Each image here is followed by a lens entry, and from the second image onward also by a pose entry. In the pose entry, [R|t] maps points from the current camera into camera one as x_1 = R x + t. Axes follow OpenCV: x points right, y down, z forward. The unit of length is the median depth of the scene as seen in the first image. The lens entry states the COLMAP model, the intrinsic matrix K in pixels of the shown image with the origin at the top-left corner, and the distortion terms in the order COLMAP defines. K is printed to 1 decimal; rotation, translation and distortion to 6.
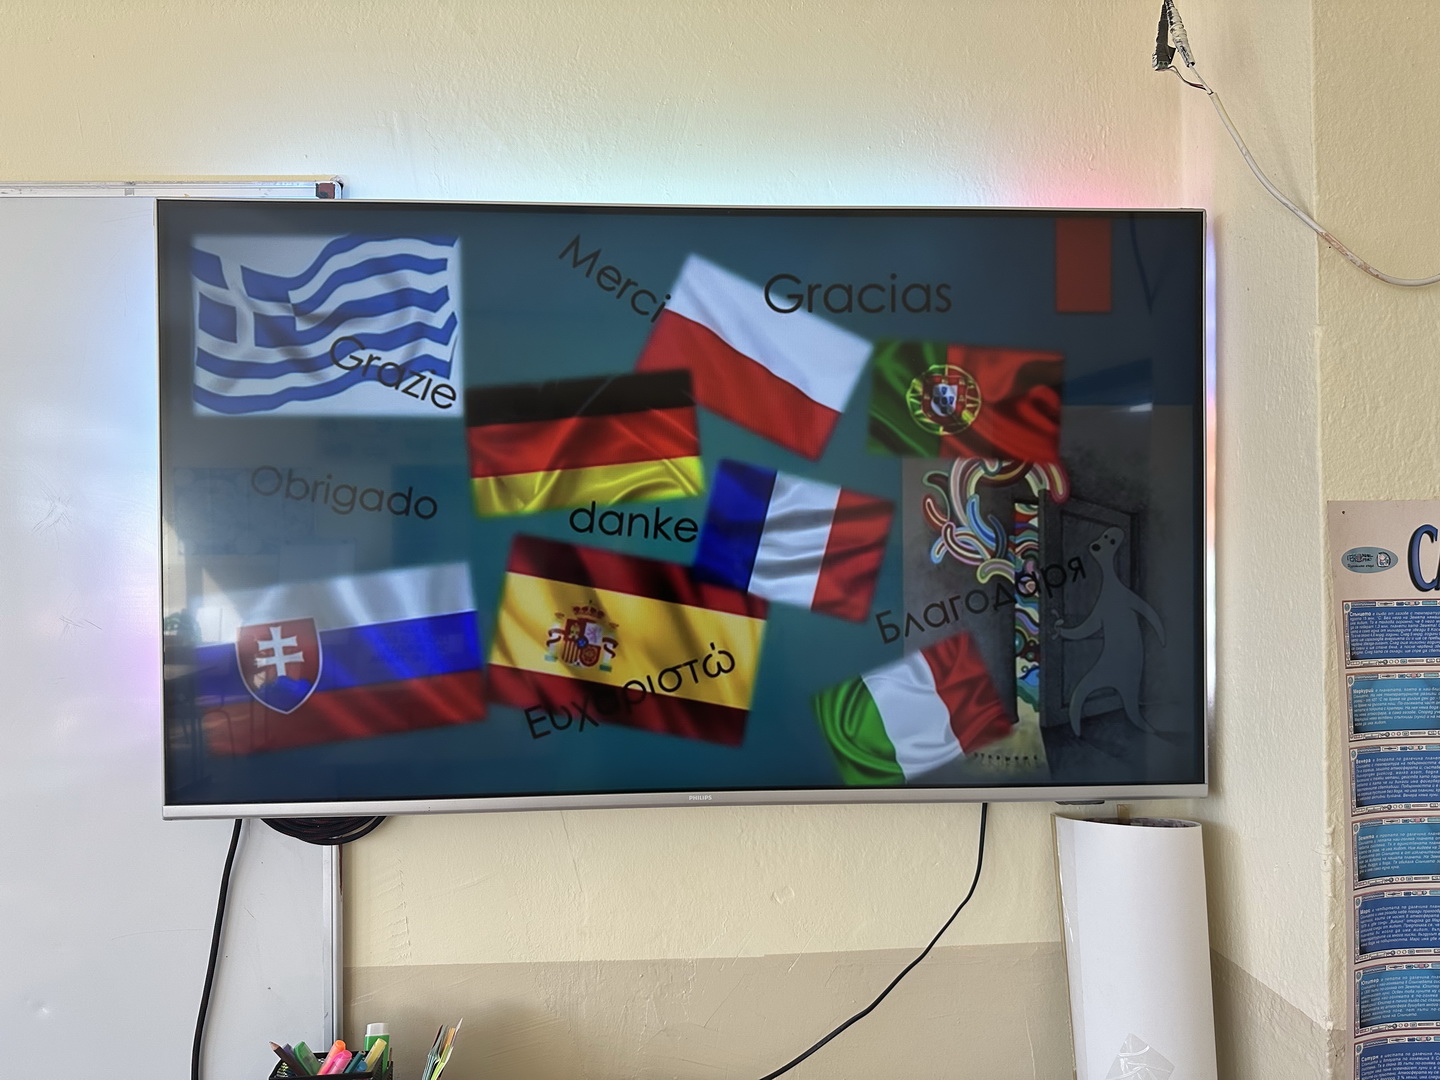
lens RADIAL K [[1006.2, 0, 723.5], [0, 1006.2, 537.3], [0, 0, 1]] dist [0.007878, -0.030152]
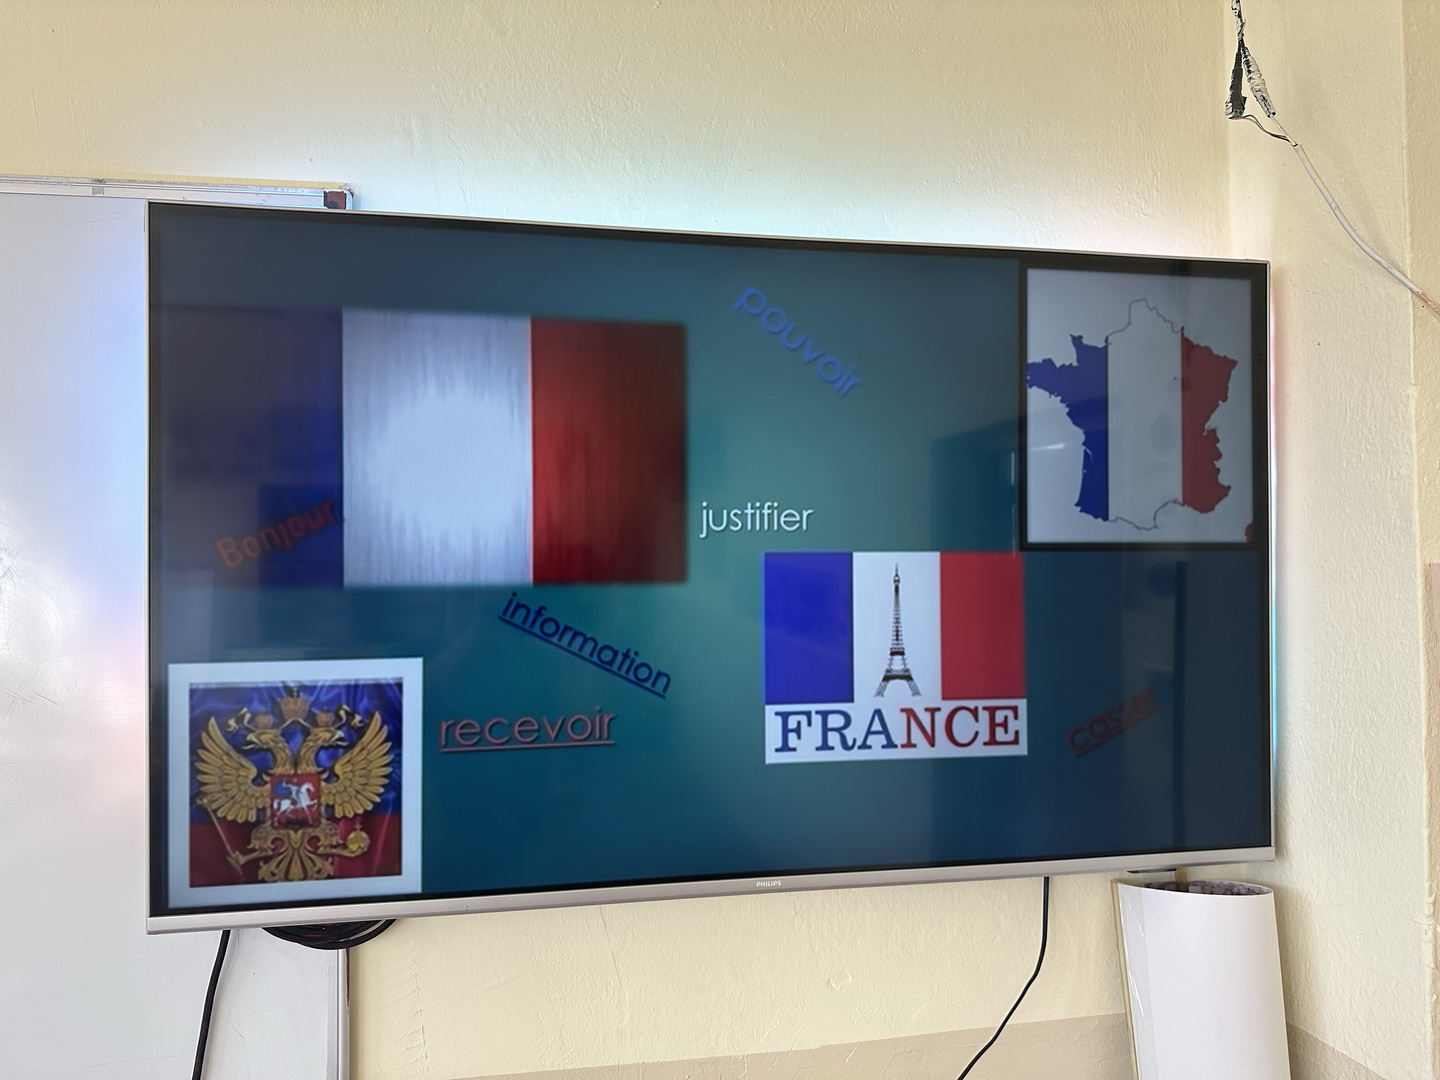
lens RADIAL K [[1006.2, 0, 725.1], [0, 1006.2, 544.4], [0, 0, 1]] dist [0.007878, -0.030152]
pose [[0.992306, 0.004794, 0.123718, -0.170645], [-0.002793, 0.999863, -0.016343, -0.031259], [-0.123779, 0.015871, 0.992183, 0.093390]]
